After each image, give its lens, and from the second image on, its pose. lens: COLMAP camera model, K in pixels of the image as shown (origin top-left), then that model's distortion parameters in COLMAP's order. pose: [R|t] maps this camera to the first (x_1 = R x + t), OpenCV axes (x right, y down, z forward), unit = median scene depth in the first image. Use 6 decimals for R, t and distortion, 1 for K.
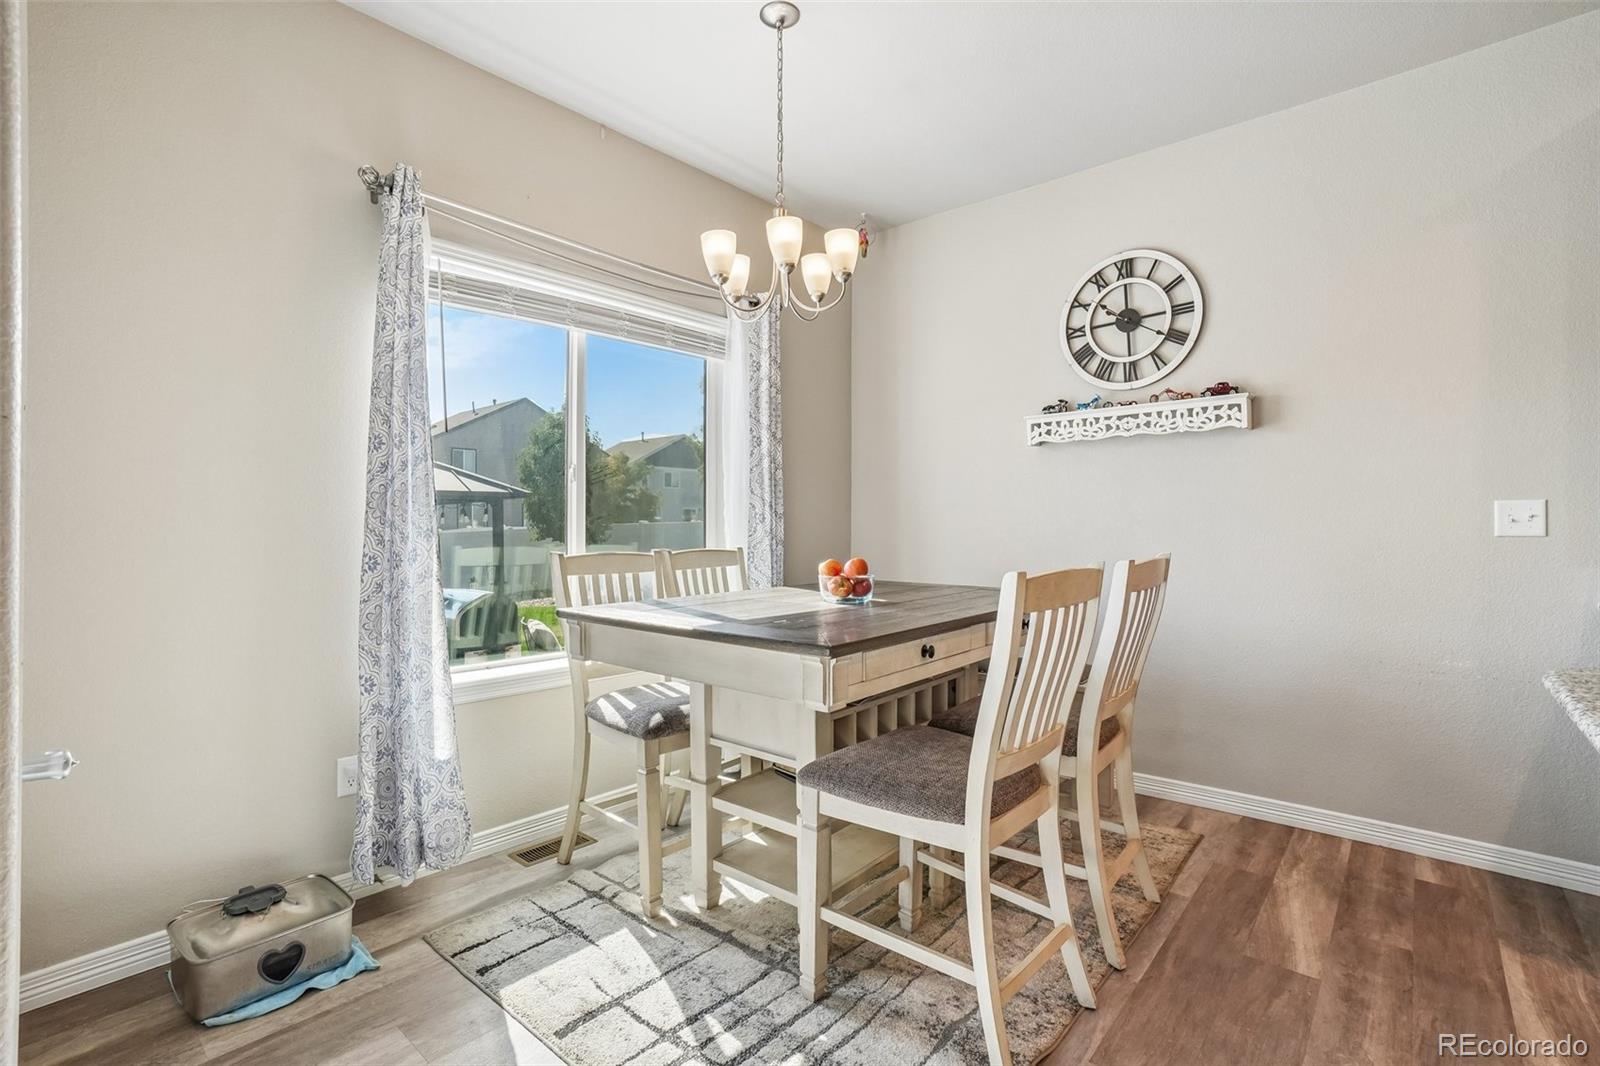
lens RADIAL K [[748.8, 0, 800.0], [0, 748.8, 533.0], [0, 0, 1]] dist [-0.051024, -0.000130]
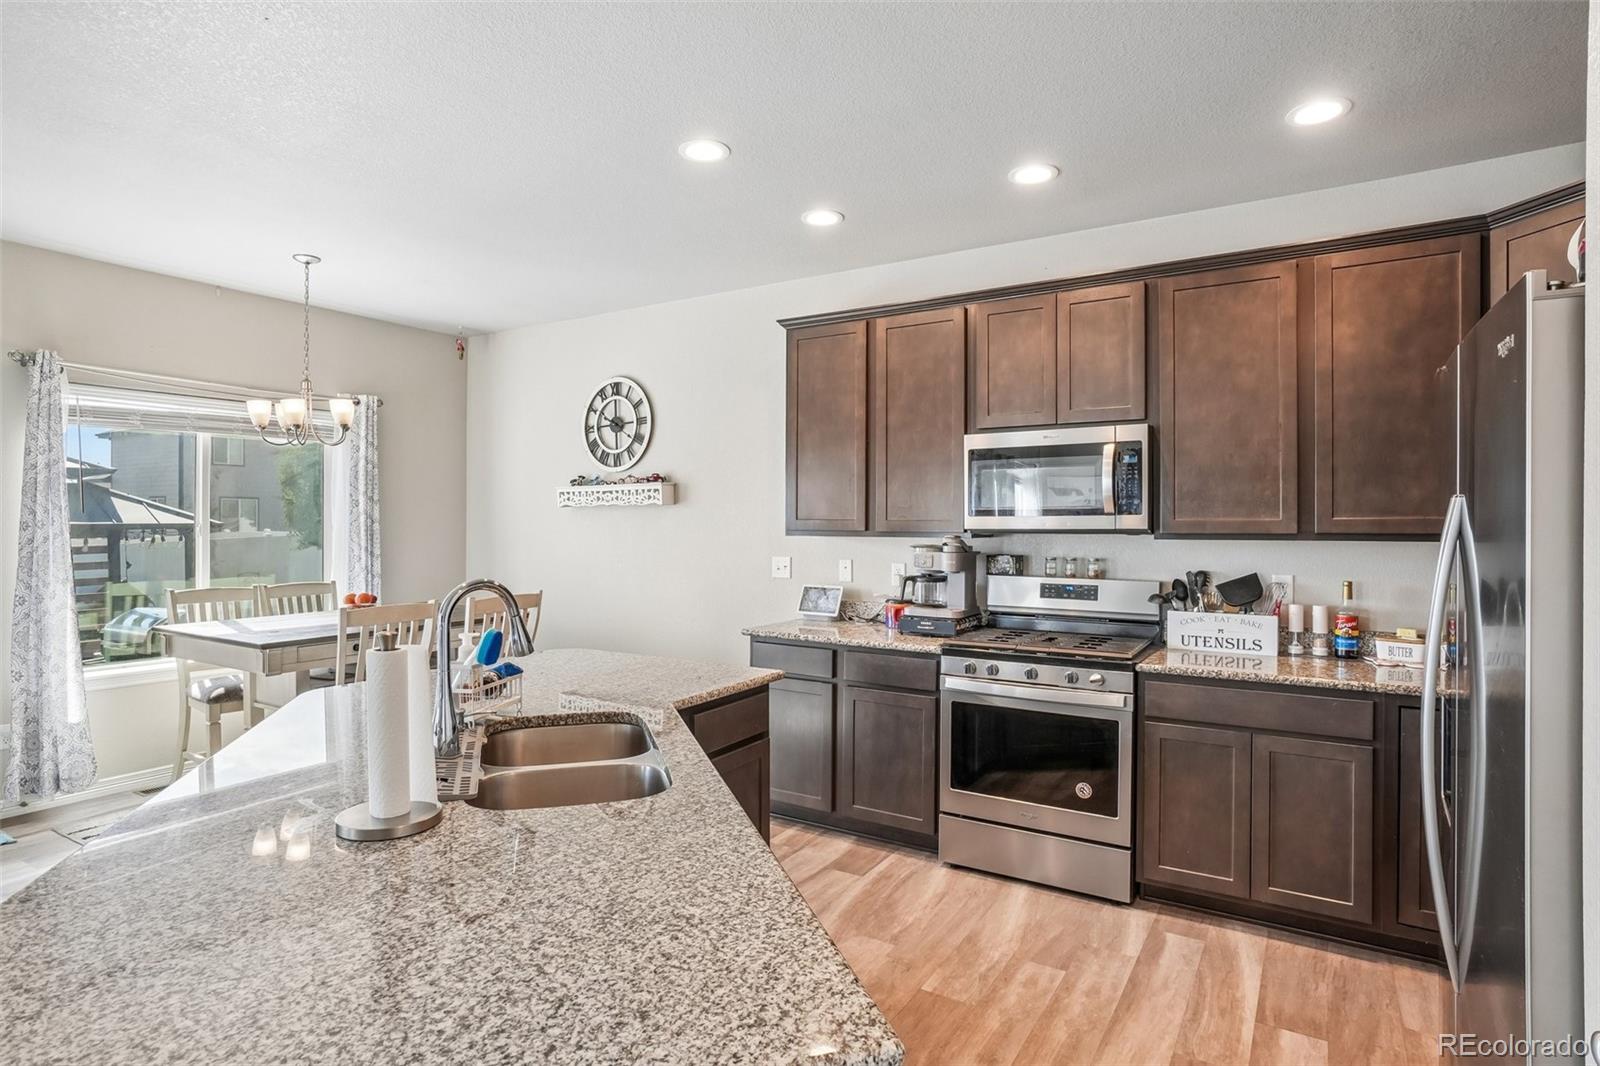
lens RADIAL K [[837.4, 0, 802.6], [0, 837.4, 534.6], [0, 0, 1]] dist [-0.040820, 0.016878]
pose [[0.984952, 0.003065, 0.172801, 0.573041], [-0.003523, 0.999991, 0.002345, -0.082249], [-0.172792, -0.002919, 0.984954, -0.765718]]
